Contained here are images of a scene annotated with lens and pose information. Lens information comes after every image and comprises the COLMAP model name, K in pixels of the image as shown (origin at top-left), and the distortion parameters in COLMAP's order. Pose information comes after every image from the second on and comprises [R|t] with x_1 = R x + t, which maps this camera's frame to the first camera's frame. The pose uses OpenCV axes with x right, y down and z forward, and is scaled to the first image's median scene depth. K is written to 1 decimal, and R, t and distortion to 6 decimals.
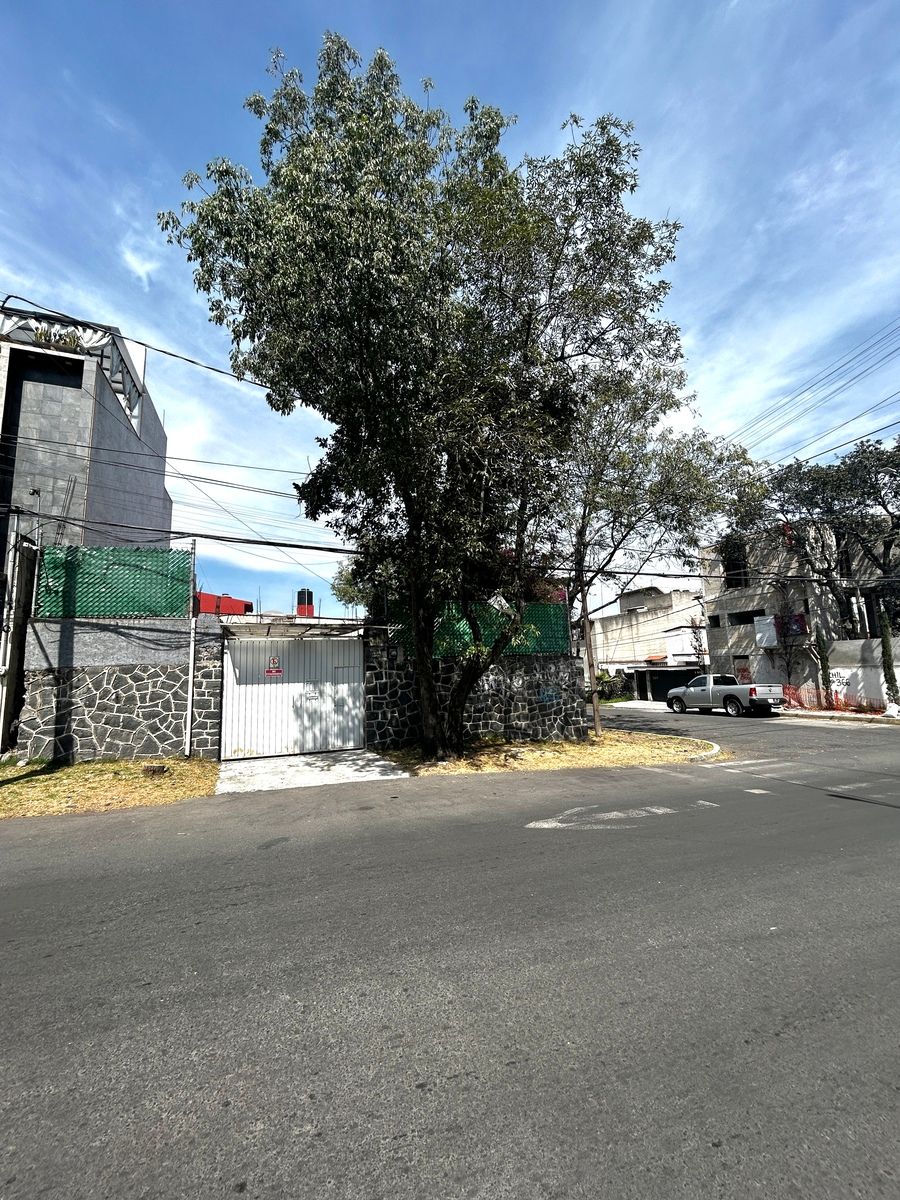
lens RADIAL K [[484.0, 0, 449.1], [0, 484.0, 602.0], [0, 0, 1]] dist [0.000751, 0.000179]
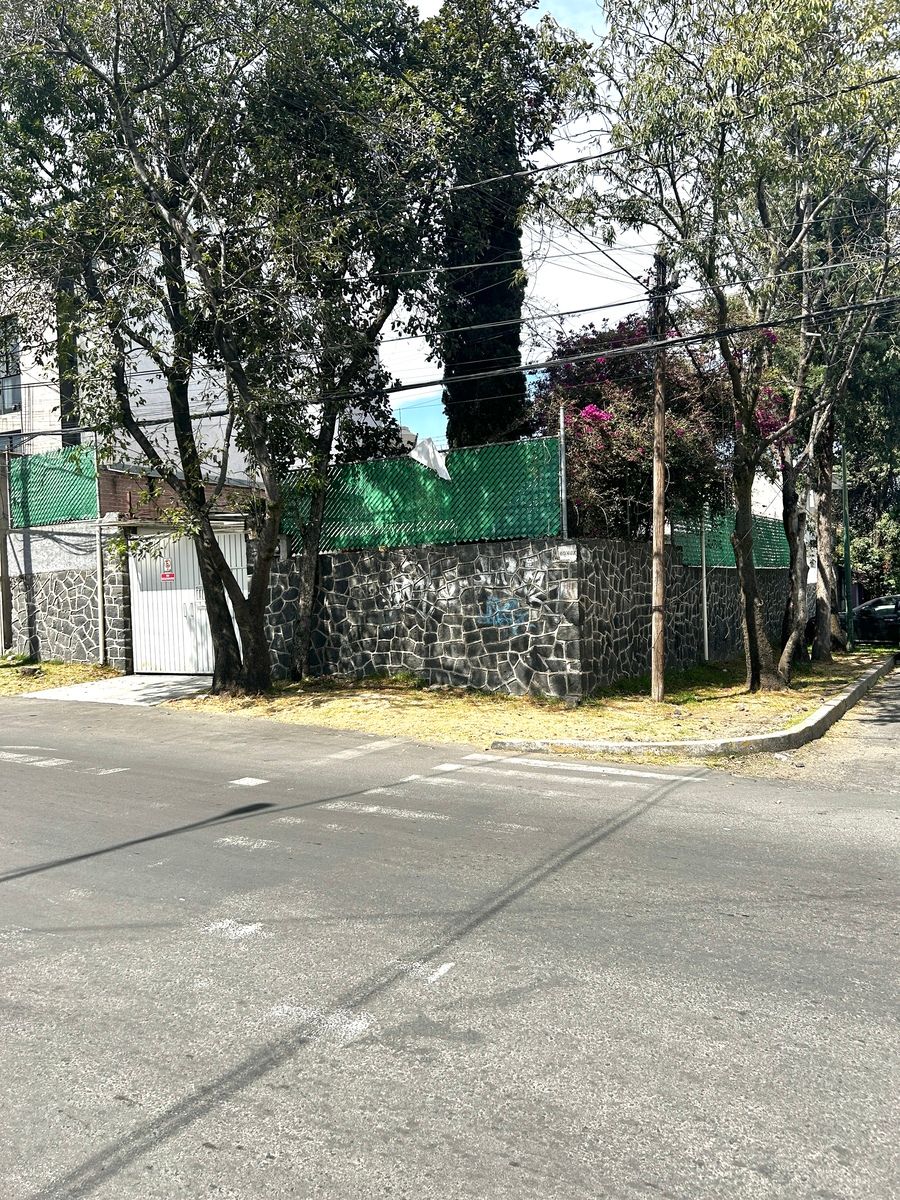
lens RADIAL K [[900.2, 0, 449.8], [0, 900.2, 601.4], [0, 0, 1]] dist [0.004390, 0.001576]
pose [[0.648160, 0.016455, -0.761326, 1.189497], [0.123935, 0.984158, 0.126783, 0.052667], [0.751351, -0.176531, 0.635852, 0.386281]]
